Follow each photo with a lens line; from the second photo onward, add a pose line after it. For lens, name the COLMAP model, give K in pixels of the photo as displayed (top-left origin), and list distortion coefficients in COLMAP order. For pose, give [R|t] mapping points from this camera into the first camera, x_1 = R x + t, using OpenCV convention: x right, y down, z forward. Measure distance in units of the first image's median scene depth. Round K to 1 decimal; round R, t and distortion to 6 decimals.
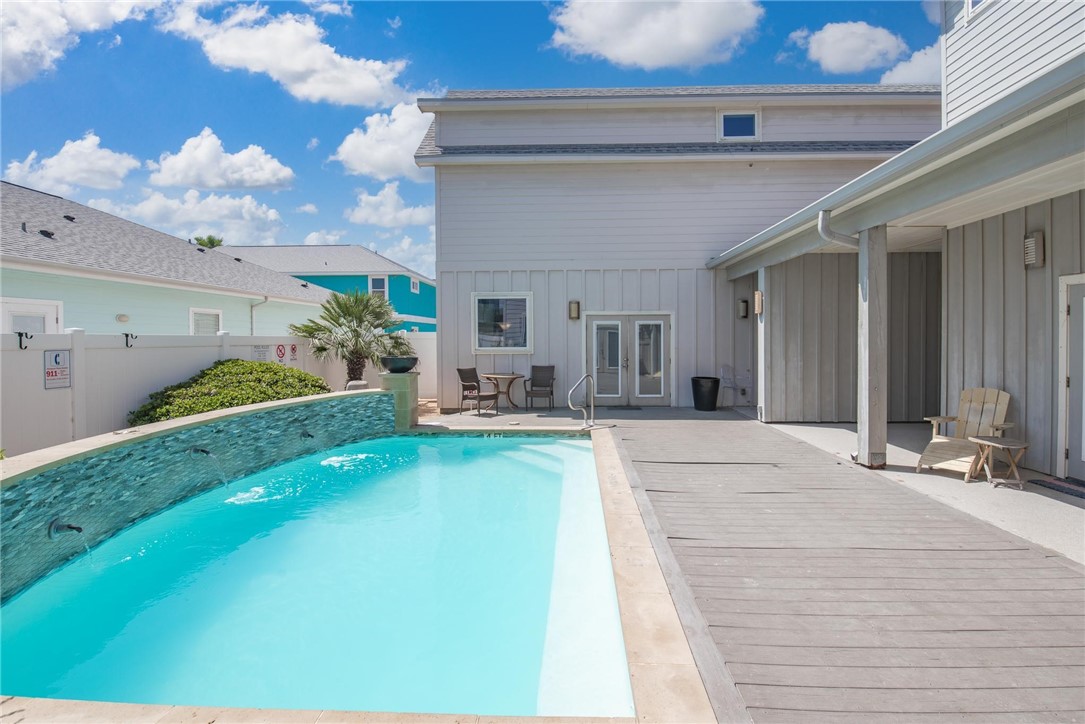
lens RADIAL K [[482.5, 0, 548.3], [0, 482.5, 346.1], [0, 0, 1]] dist [-0.001185, -0.008145]
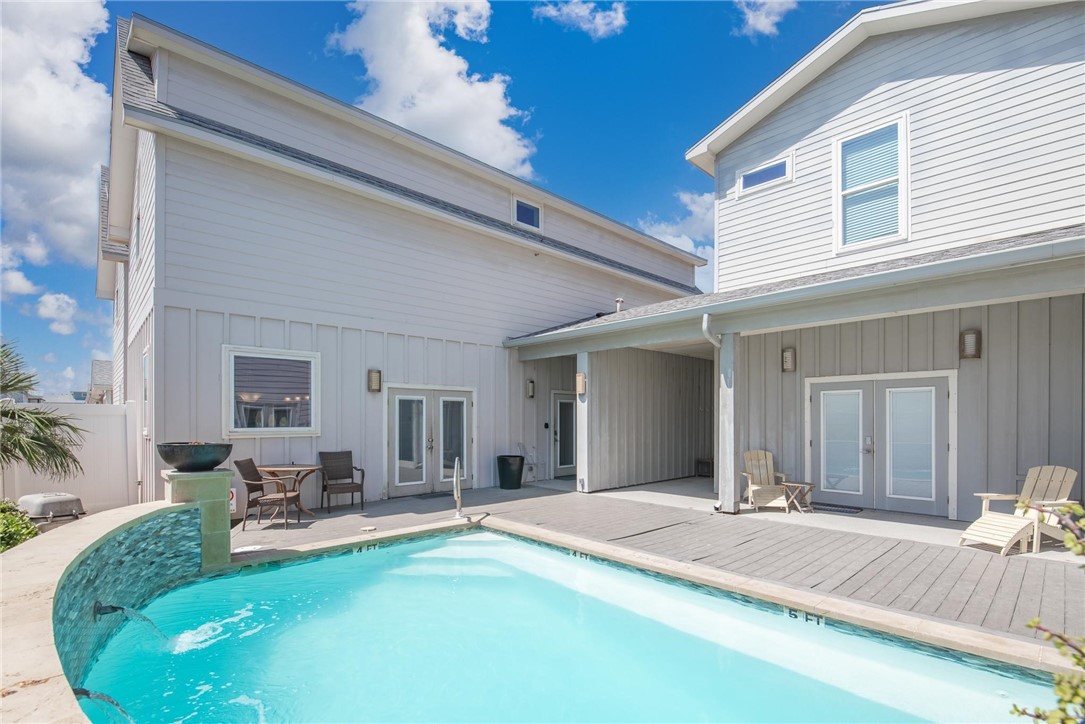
lens RADIAL K [[504.9, 0, 546.7], [0, 504.9, 415.4], [0, 0, 1]] dist [-0.001168, 0.000051]
pose [[0.694818, 0.008186, 0.719139, -0.402448], [0.009905, 0.999731, -0.020950, 0.004371], [-0.719117, 0.021680, 0.694550, 0.237558]]
